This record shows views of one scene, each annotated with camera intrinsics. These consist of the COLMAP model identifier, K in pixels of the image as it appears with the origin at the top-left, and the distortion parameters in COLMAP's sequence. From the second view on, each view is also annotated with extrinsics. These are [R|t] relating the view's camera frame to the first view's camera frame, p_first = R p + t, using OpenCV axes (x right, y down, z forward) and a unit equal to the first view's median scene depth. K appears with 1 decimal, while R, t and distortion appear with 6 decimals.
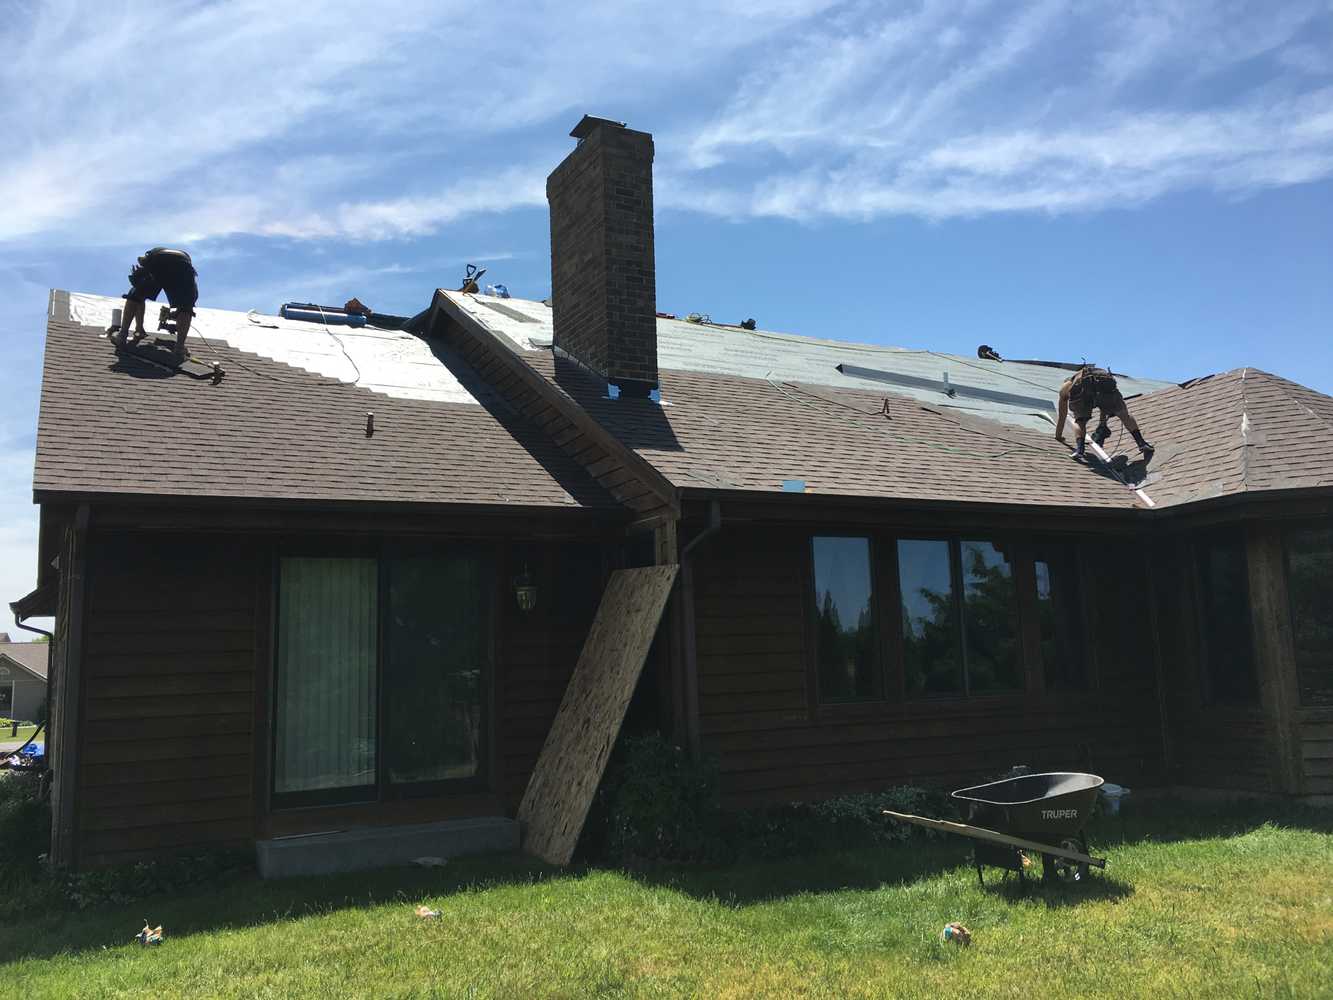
lens RADIAL K [[1143.2, 0, 666.5], [0, 1143.2, 500.0], [0, 0, 1]] dist [0.031442, -0.007961]
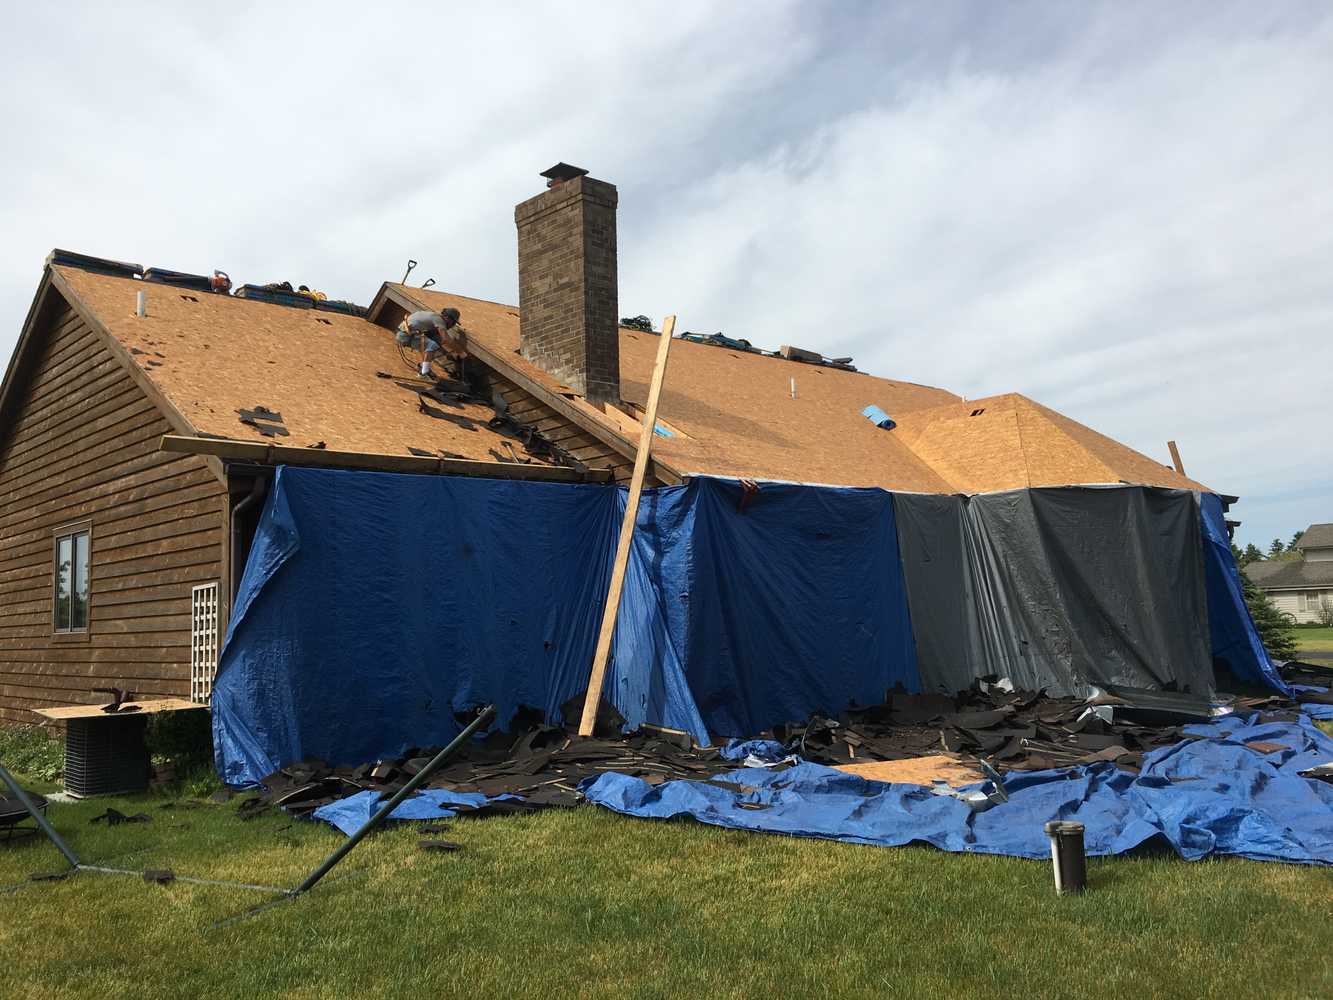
lens RADIAL K [[1143.2, 0, 666.5], [0, 1143.2, 500.0], [0, 0, 1]] dist [0.031442, -0.007961]
pose [[0.966413, 0.029782, 0.255262, -0.276008], [-0.040144, 0.998564, 0.035480, -0.022745], [-0.253838, -0.044536, 0.966221, -0.246551]]
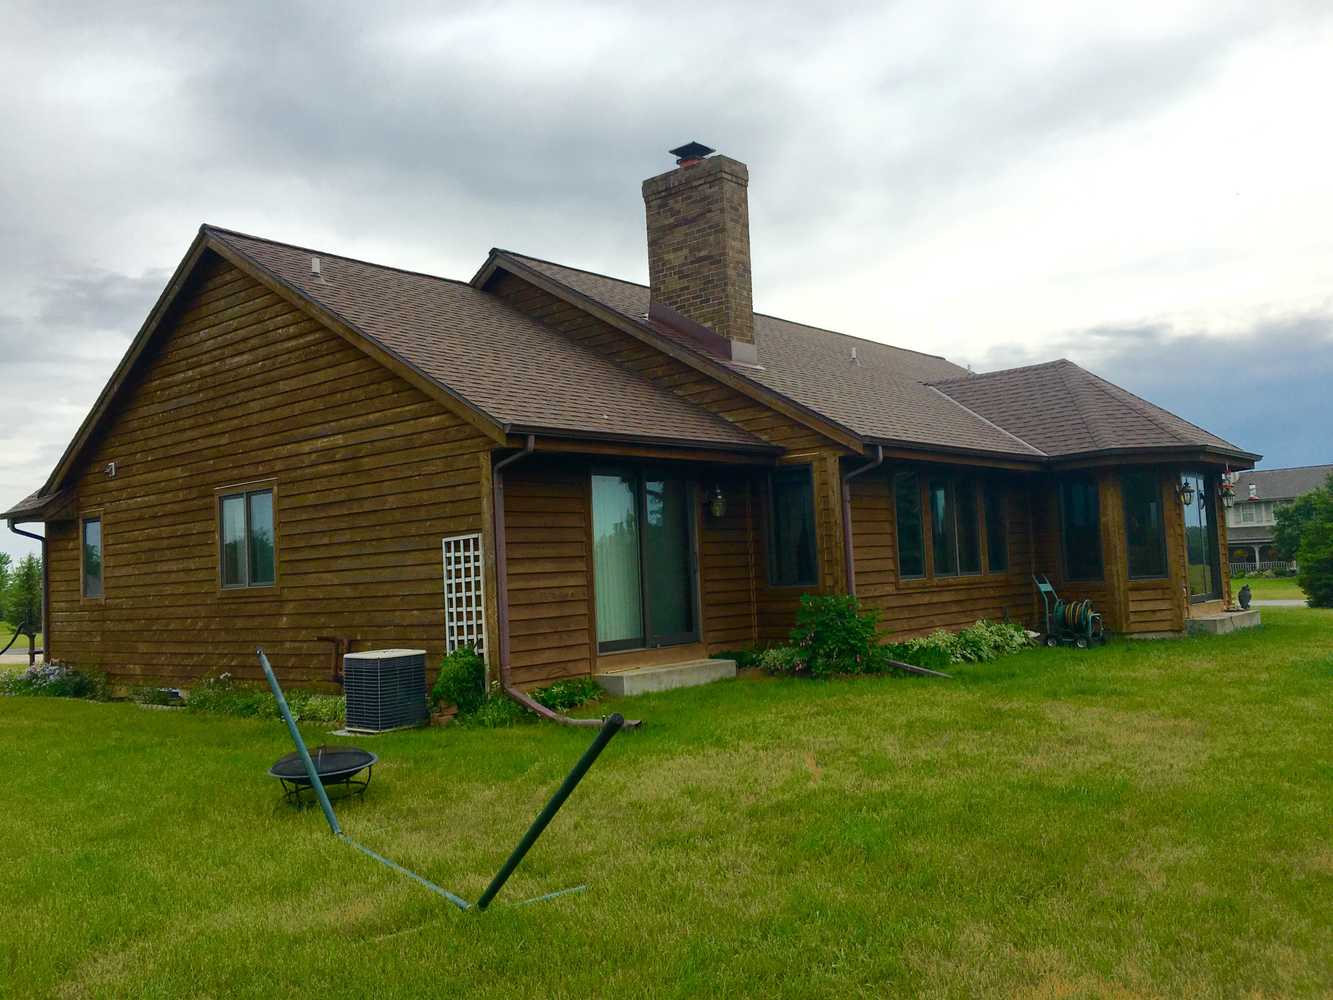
lens RADIAL K [[1143.2, 0, 666.5], [0, 1143.2, 500.0], [0, 0, 1]] dist [0.031442, -0.007961]
pose [[0.931581, 0.016530, 0.363158, -0.595192], [-0.040954, 0.997378, 0.059658, -0.004418], [-0.361219, -0.070449, 0.929816, -0.246096]]
